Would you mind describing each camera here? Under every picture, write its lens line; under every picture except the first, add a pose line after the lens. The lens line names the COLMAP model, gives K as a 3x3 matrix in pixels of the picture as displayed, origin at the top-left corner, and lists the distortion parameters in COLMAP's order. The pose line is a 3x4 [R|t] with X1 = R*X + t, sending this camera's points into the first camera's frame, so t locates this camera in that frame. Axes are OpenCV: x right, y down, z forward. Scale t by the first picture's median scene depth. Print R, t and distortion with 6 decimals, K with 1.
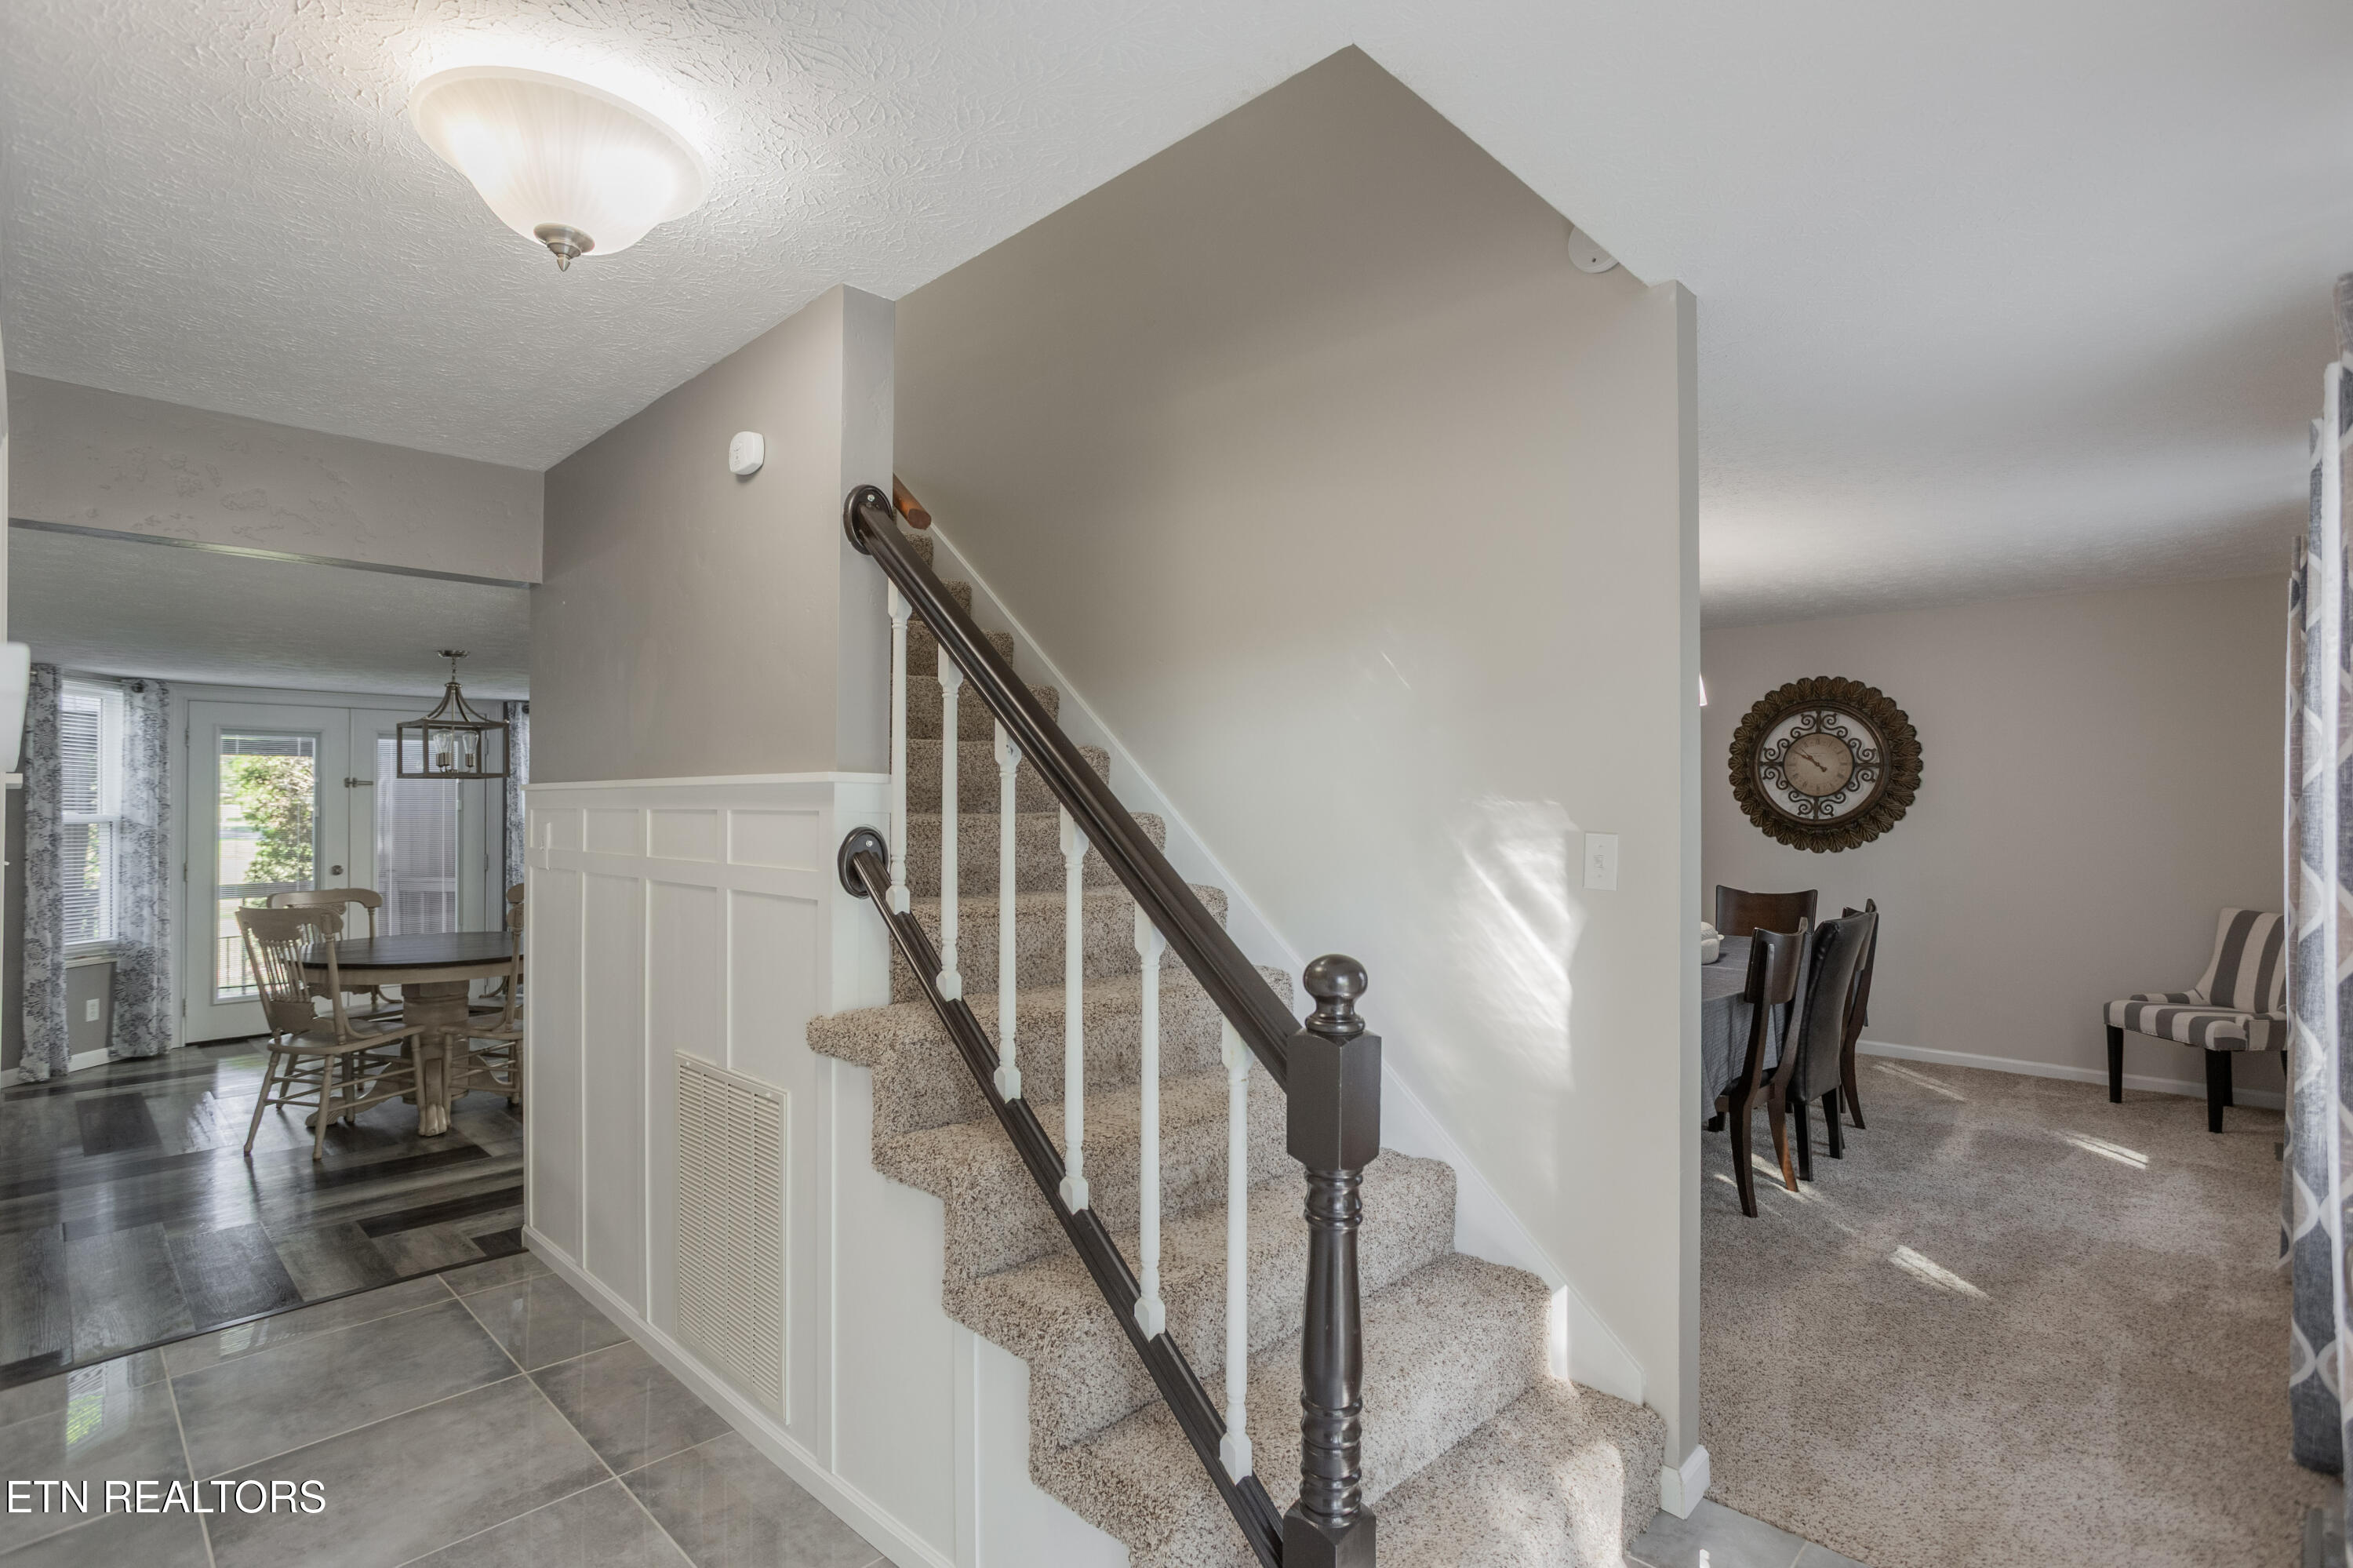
lens RADIAL K [[1149.3, 0, 1174.6], [0, 1149.3, 751.4], [0, 0, 1]] dist [-0.053462, 0.033469]
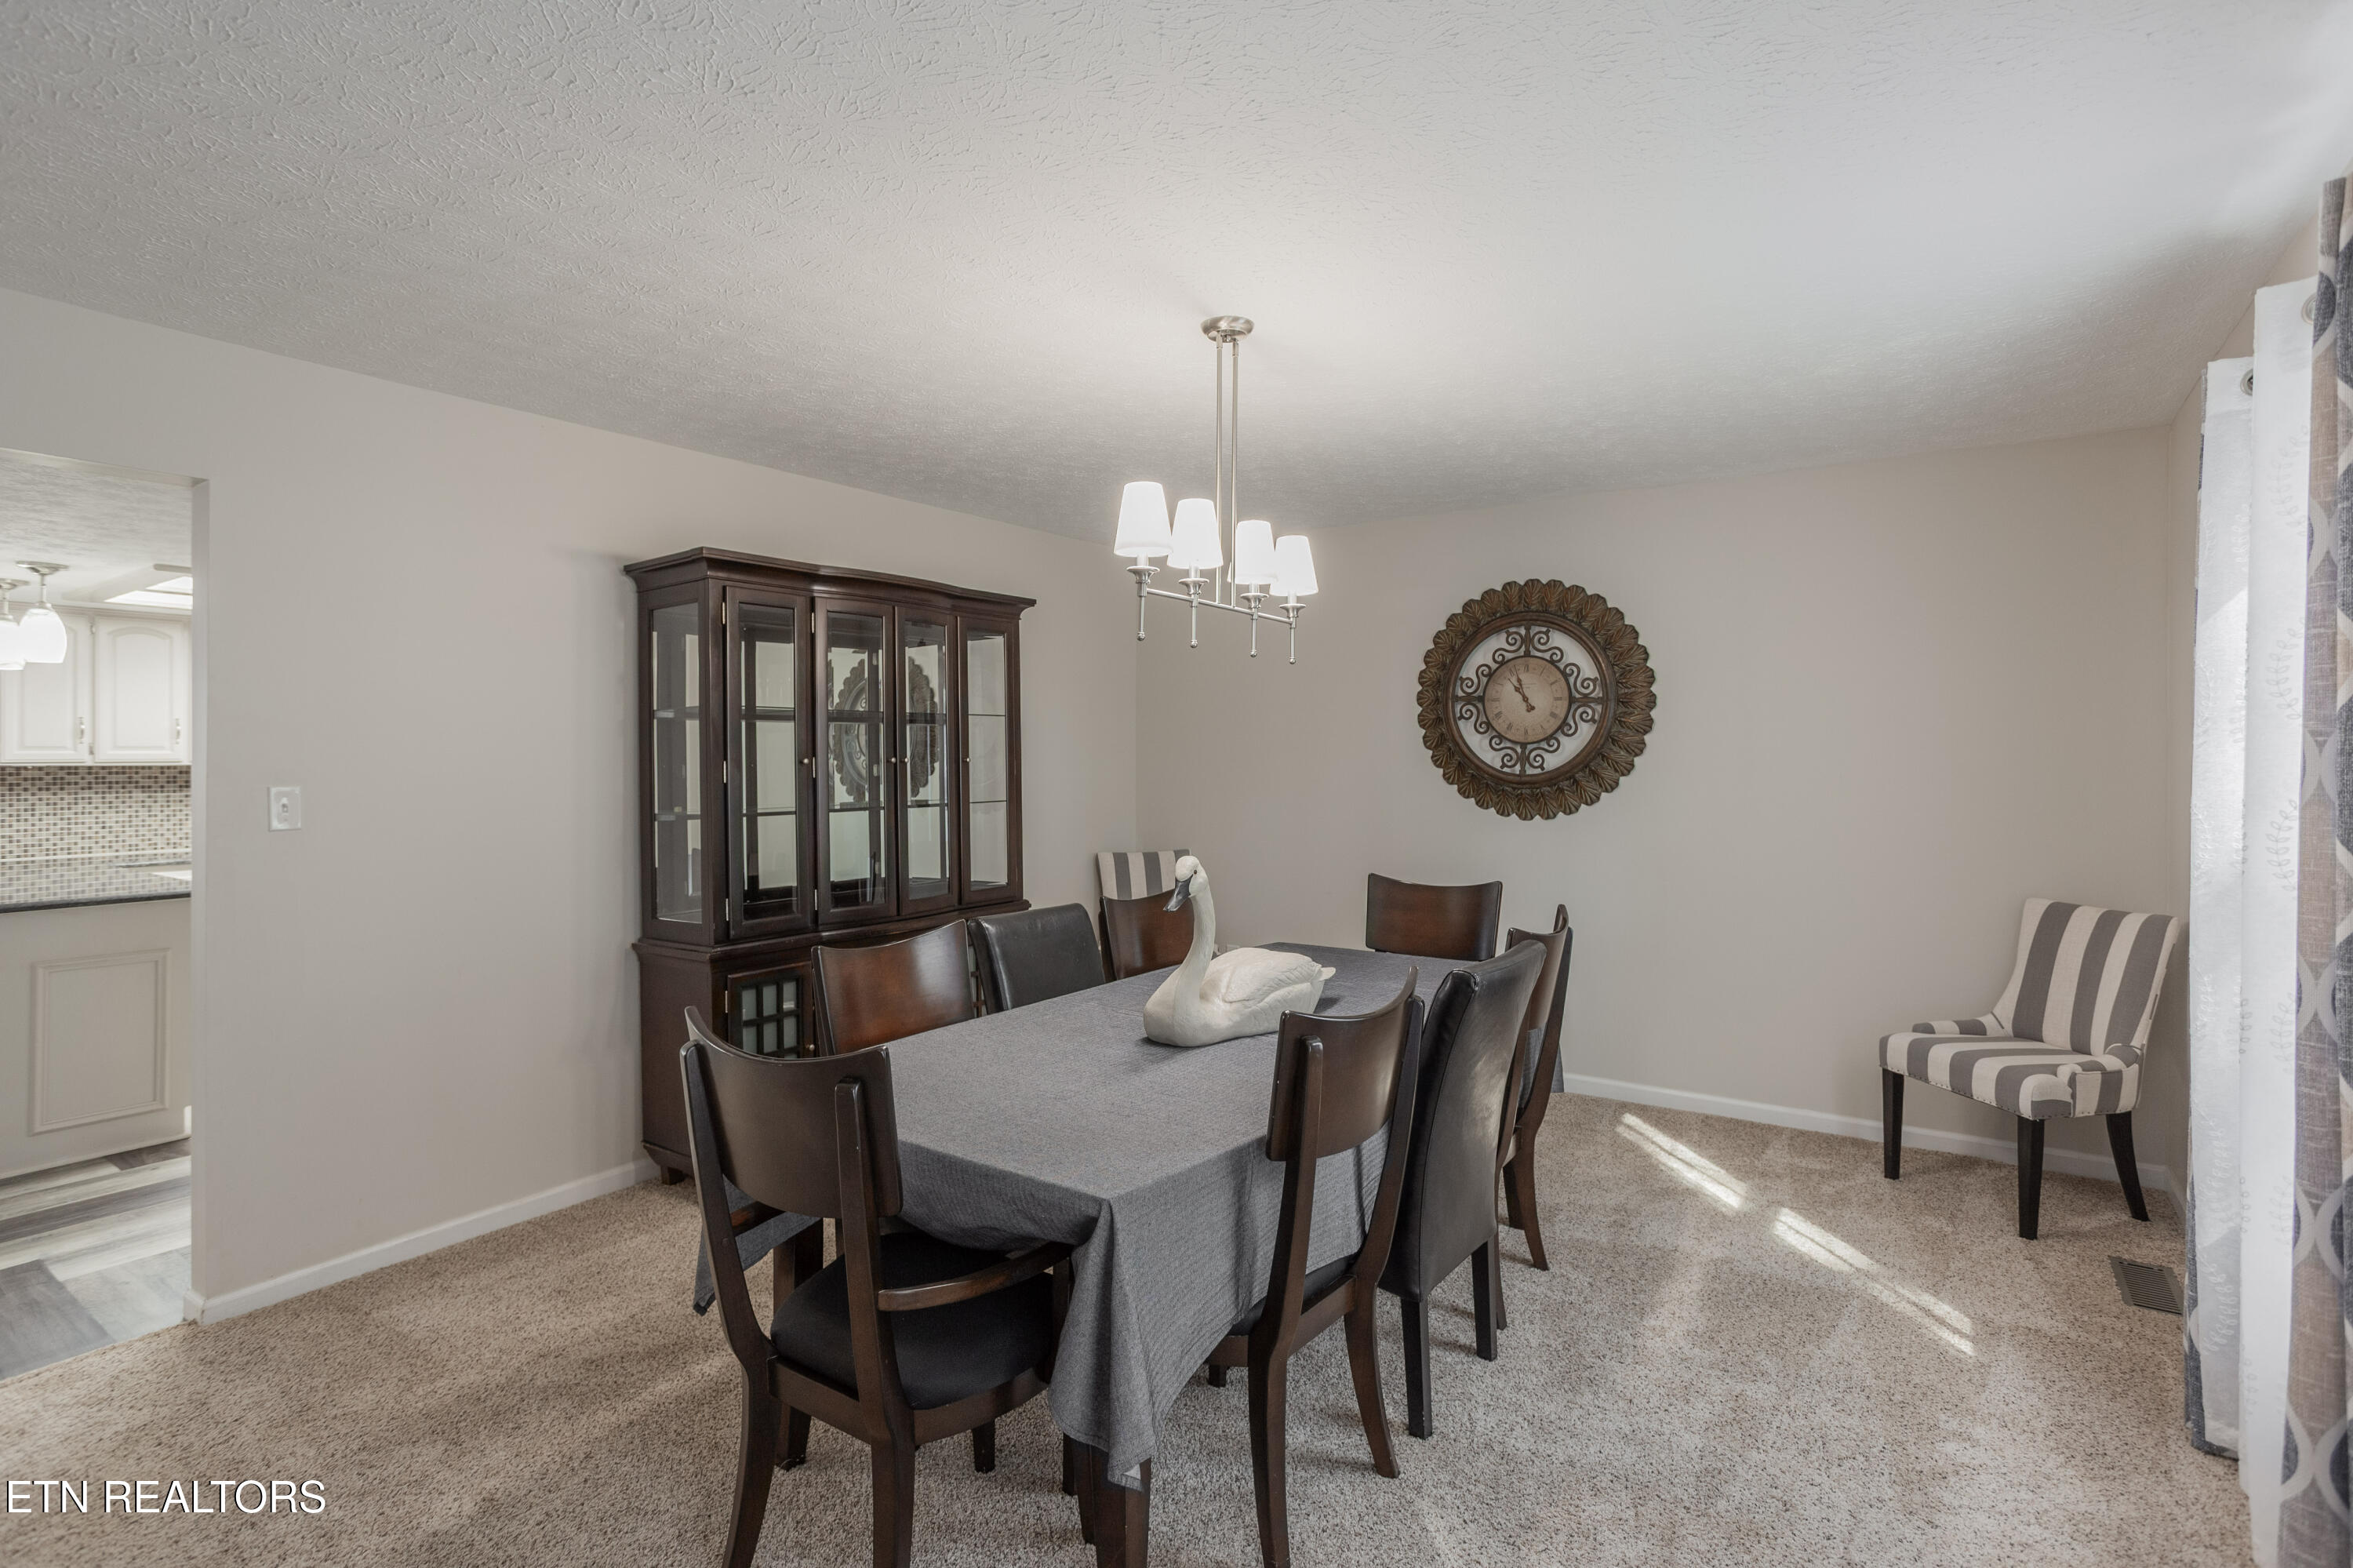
lens RADIAL K [[1203.3, 0, 1184.9], [0, 1203.3, 720.9], [0, 0, 1]] dist [-0.036293, 0.035472]
pose [[0.982461, 0.004129, 0.186425, 0.214637], [-0.007217, 0.999848, 0.015888, 0.015107], [-0.186331, -0.016955, 0.982341, 0.290476]]
